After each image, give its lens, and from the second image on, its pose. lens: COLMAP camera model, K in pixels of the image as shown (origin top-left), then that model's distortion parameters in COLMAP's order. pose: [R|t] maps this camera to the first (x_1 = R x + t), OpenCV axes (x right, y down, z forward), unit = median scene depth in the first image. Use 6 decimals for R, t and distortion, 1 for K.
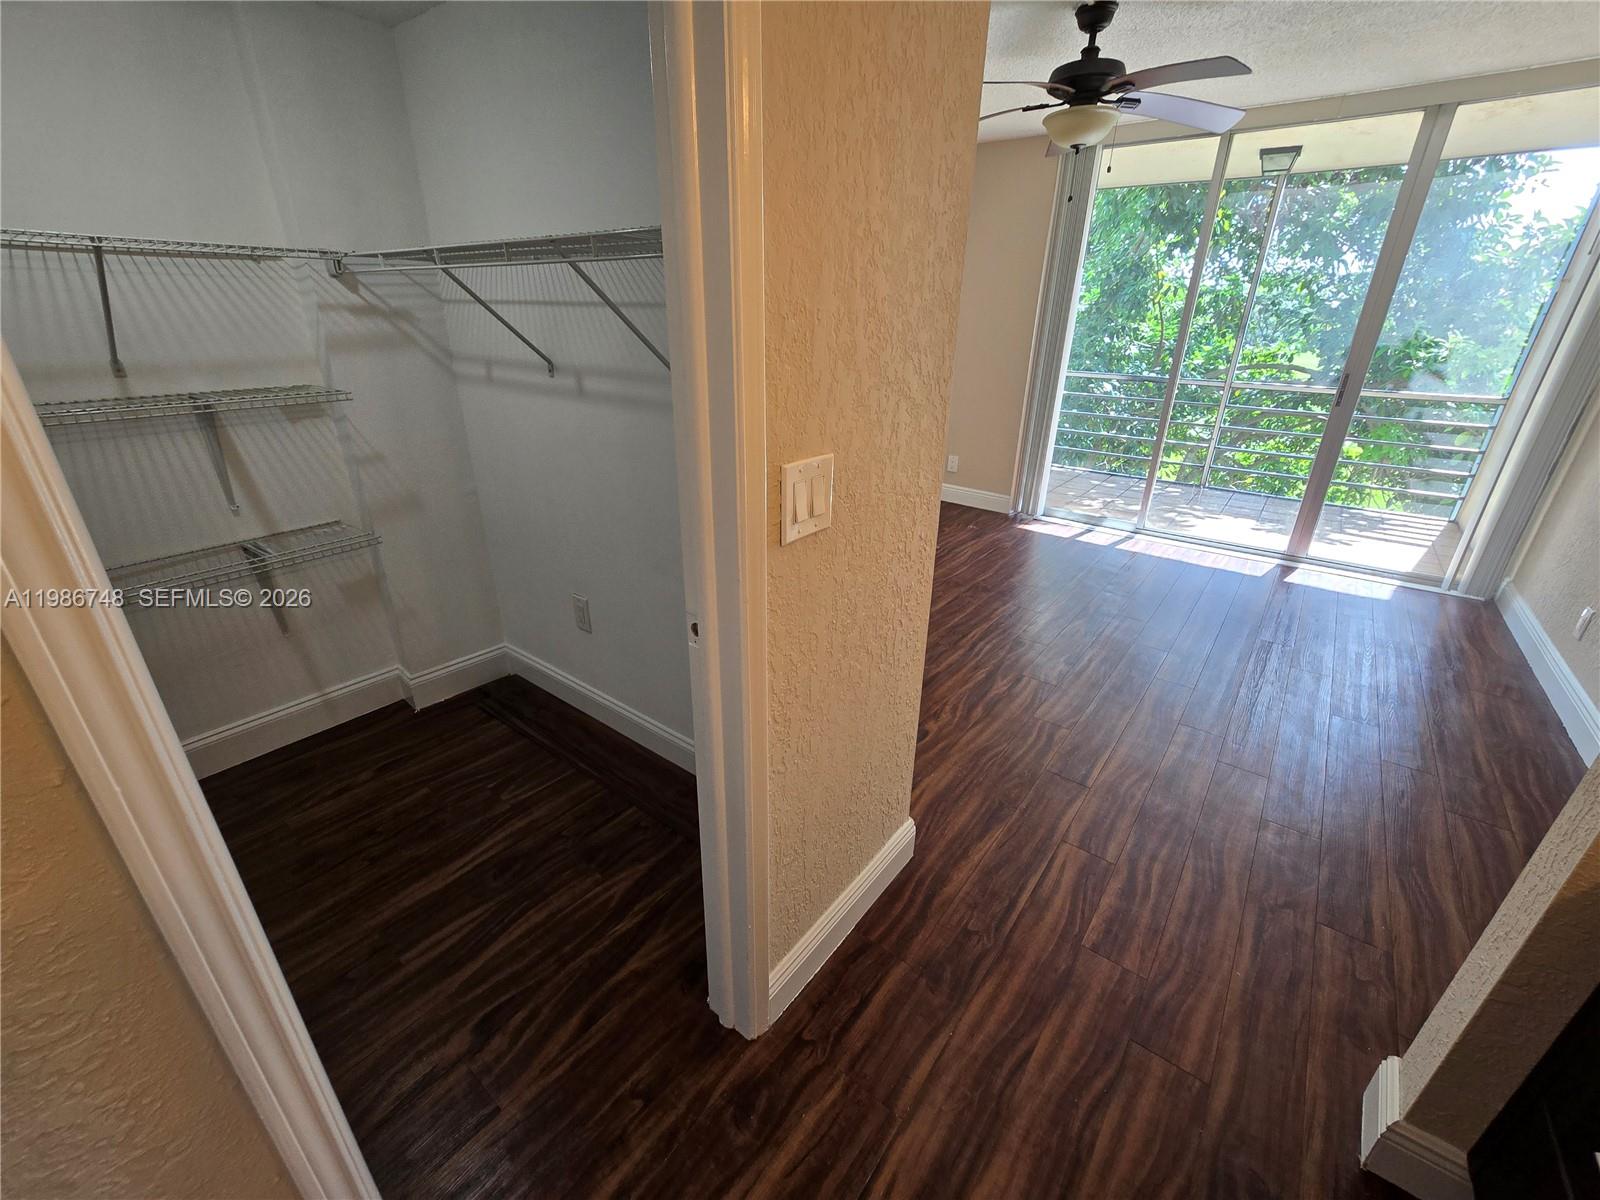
lens RADIAL K [[650.8, 0, 799.9], [0, 650.8, 601.3], [0, 0, 1]] dist [-0.002863, -0.000160]
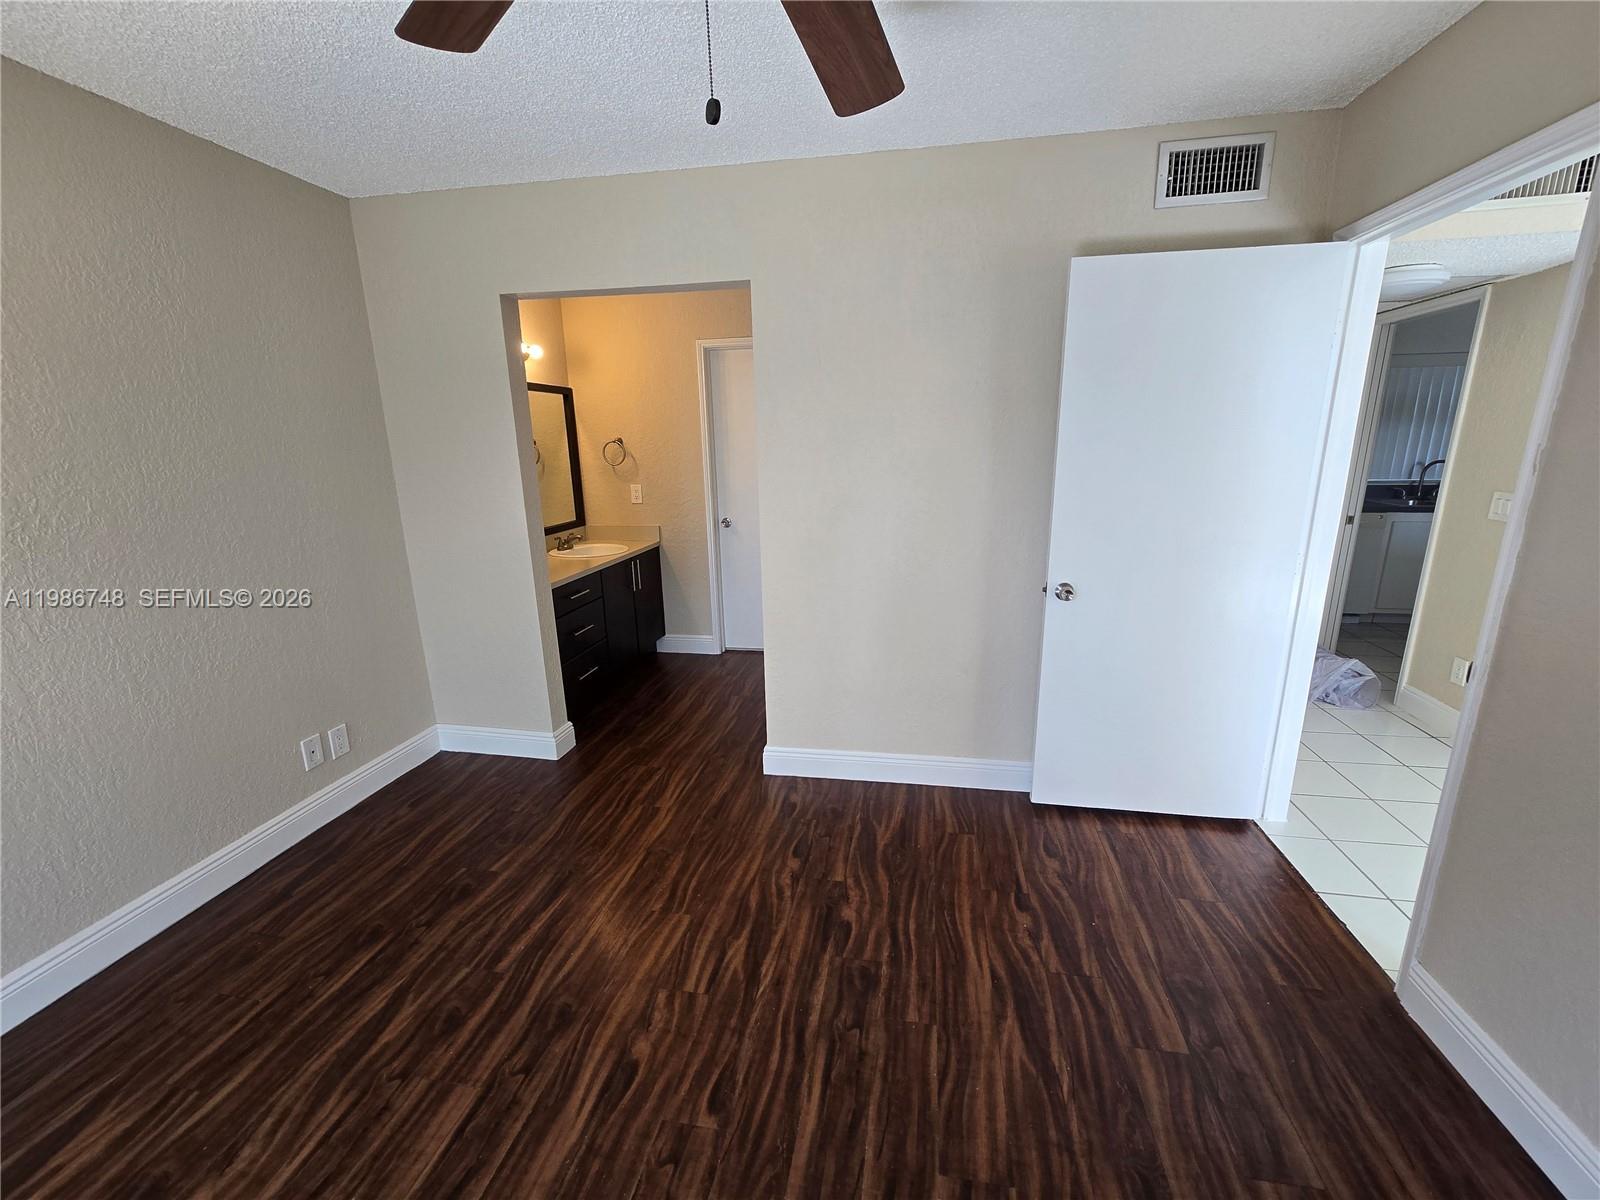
lens RADIAL K [[650.8, 0, 799.6], [0, 650.8, 600.3], [0, 0, 1]] dist [-0.002863, -0.000160]
pose [[-0.886196, 0.113517, -0.449188, 0.872876], [-0.182957, 0.804982, 0.564386, -0.993419], [0.425656, 0.582339, -0.692603, 2.164833]]
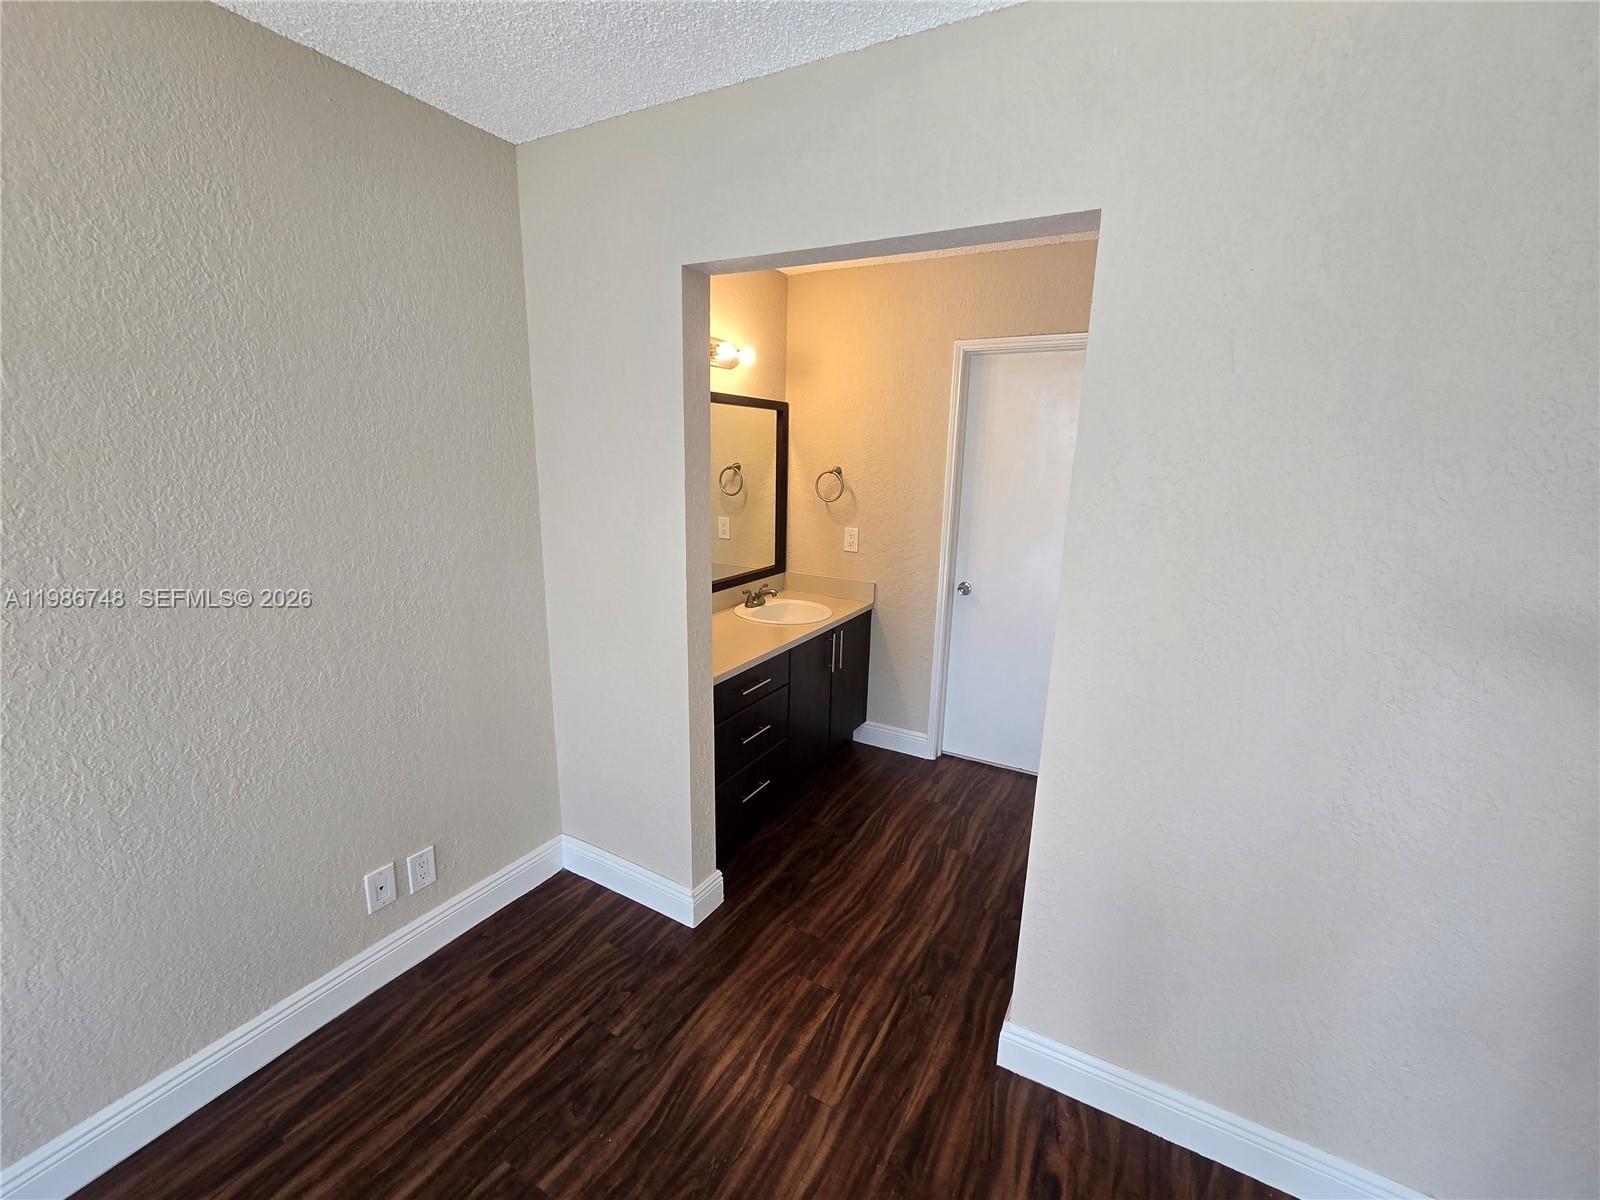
lens RADIAL K [[650.8, 0, 802.5], [0, 650.8, 606.8], [0, 0, 1]] dist [-0.002863, -0.000160]
pose [[-0.987906, -0.000971, -0.155052, 0.683666], [-0.095359, 0.792314, 0.602615, -0.771263], [0.122265, 0.610113, -0.782824, 1.483723]]
